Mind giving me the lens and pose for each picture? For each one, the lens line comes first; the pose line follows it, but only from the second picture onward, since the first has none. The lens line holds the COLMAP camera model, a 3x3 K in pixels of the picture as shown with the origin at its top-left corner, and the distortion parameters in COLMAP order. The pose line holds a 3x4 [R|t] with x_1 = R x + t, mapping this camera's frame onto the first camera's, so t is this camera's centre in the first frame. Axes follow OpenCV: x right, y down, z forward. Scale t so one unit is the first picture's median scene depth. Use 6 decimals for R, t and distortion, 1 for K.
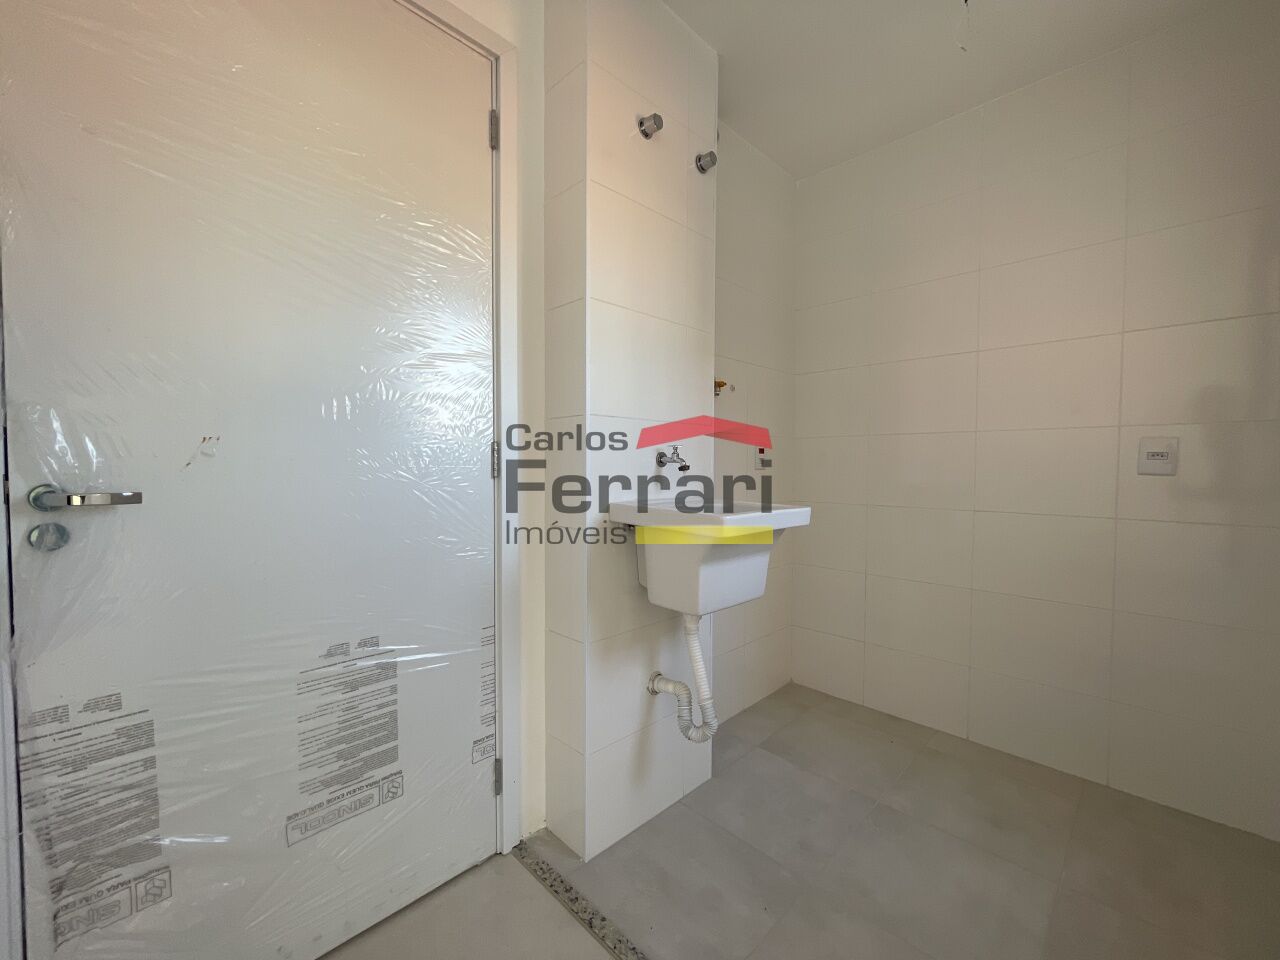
lens RADIAL K [[517.9, 0, 649.4], [0, 517.9, 489.8], [0, 0, 1]] dist [-0.007910, -0.000266]
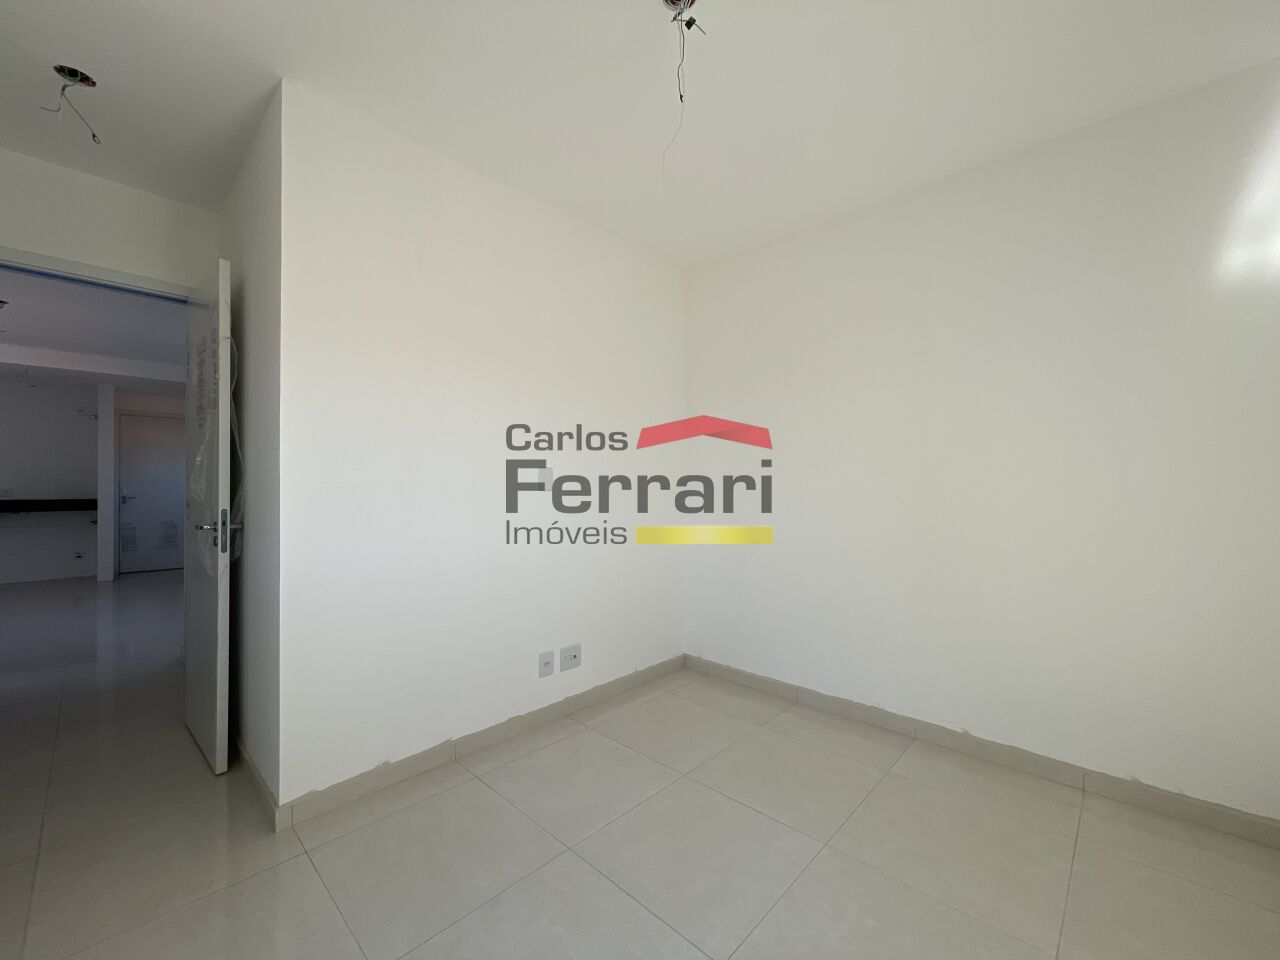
lens RADIAL K [[517.9, 0, 637.7], [0, 517.9, 472.1], [0, 0, 1]] dist [-0.007910, -0.000266]
pose [[0.999686, 0.002557, -0.024937, 6.884237], [-0.003419, 0.999396, -0.034587, -0.125861], [0.024834, 0.034662, 0.999091, -6.669461]]
